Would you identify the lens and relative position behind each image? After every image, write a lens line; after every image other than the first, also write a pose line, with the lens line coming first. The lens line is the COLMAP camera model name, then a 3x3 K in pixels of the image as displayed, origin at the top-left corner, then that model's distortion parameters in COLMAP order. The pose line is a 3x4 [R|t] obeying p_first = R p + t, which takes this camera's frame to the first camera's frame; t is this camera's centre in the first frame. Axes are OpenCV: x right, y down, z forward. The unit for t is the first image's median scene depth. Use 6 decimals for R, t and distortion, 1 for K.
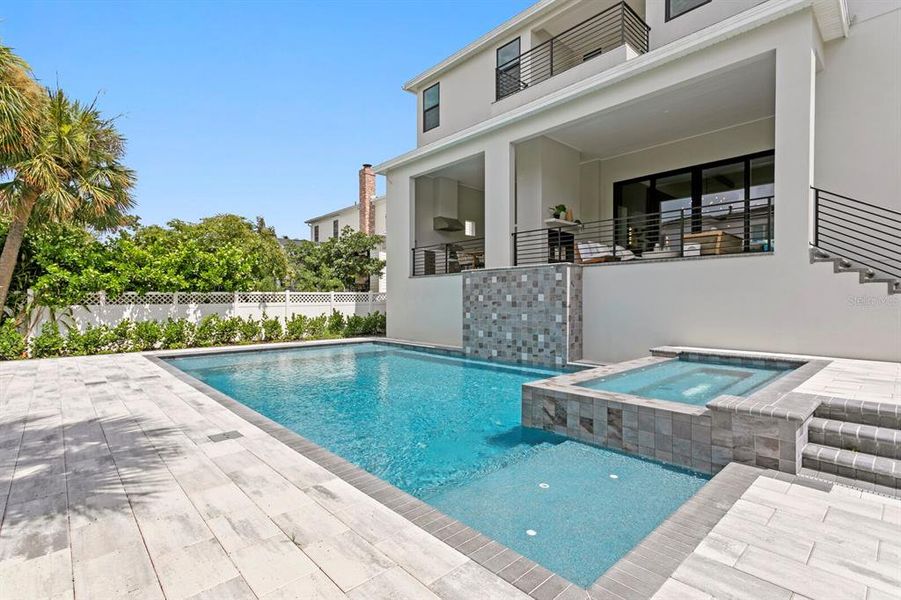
lens RADIAL K [[427.6, 0, 443.8], [0, 427.6, 299.6], [0, 0, 1]] dist [0.000456, 0.000457]
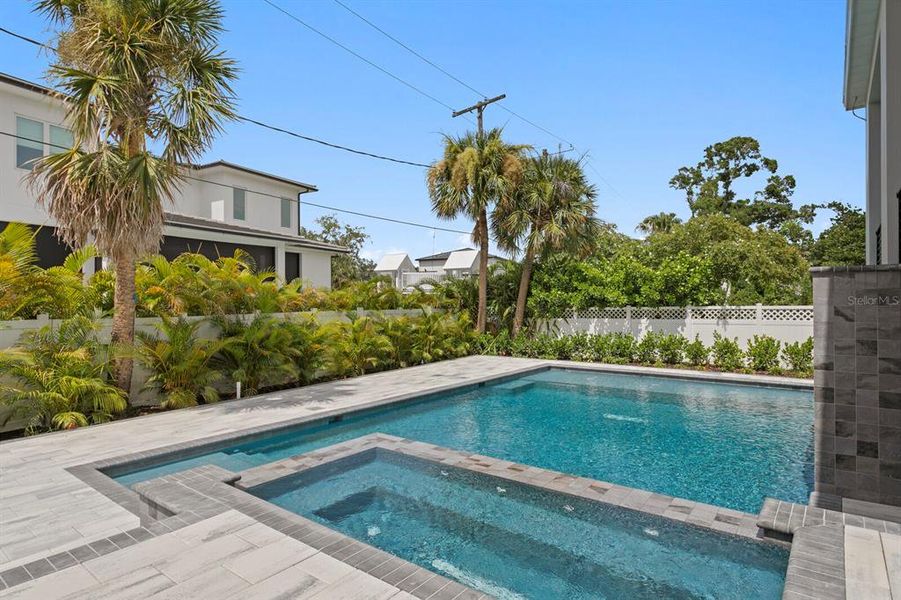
lens RADIAL K [[509.1, 0, 435.3], [0, 509.1, 301.7], [0, 0, 1]] dist [-0.007745, -0.001136]
pose [[0.156353, 0.000960, -0.987701, 0.620762], [0.007203, 0.999972, 0.002113, -0.045403], [0.987675, -0.007445, 0.156341, 0.442677]]
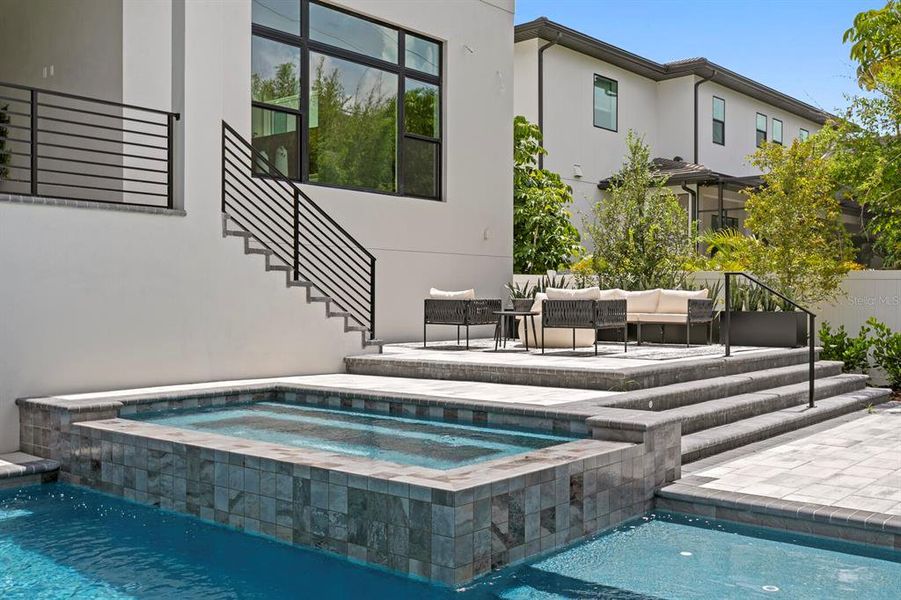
lens RADIAL K [[910.1, 0, 427.5], [0, 910.1, 301.8], [0, 0, 1]] dist [0.007512, 0.009948]
pose [[-0.115831, -0.001762, 0.993267, -0.322222], [-0.002570, 0.999996, 0.001474, 0.005832], [-0.993266, -0.002382, -0.115835, 0.524089]]
